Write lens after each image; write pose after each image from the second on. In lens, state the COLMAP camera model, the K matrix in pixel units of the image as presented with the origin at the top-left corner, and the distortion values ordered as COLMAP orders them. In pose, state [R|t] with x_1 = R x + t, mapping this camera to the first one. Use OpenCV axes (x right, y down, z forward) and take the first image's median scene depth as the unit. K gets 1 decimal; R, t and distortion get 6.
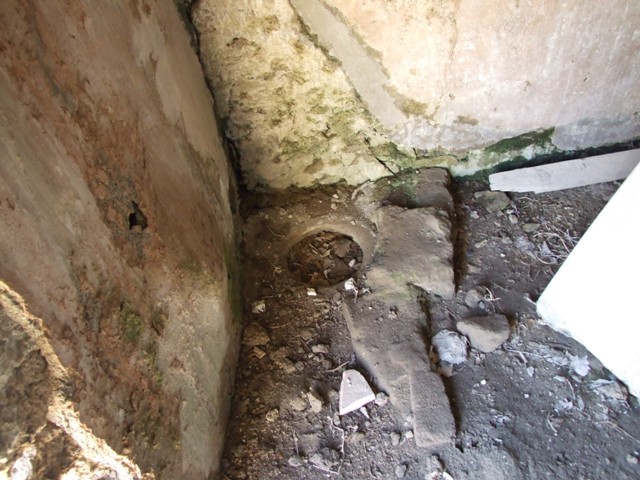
lens RADIAL K [[517.0, 0, 323.2], [0, 517.0, 237.0], [0, 0, 1]] dist [-0.066320, 0.072713]
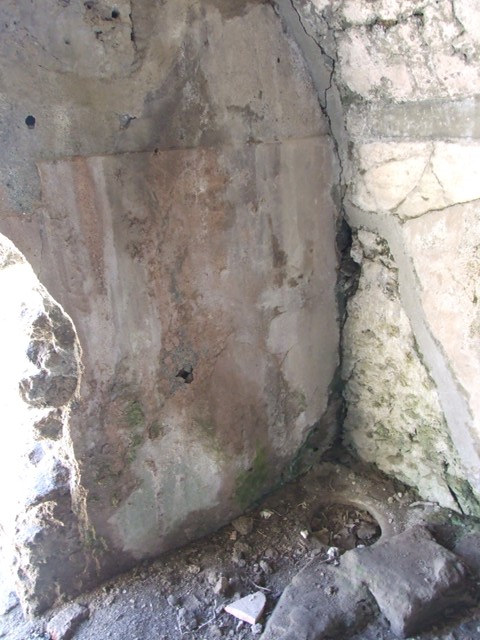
lens RADIAL K [[517.0, 0, 240.0], [0, 517.0, 320.0], [0, 0, 1]] dist [-0.066320, 0.072713]
pose [[0.592874, 0.380581, -0.709689, 0.537245], [-0.609497, 0.788047, -0.086572, -0.085674], [0.526321, 0.483880, 0.699175, -0.112223]]
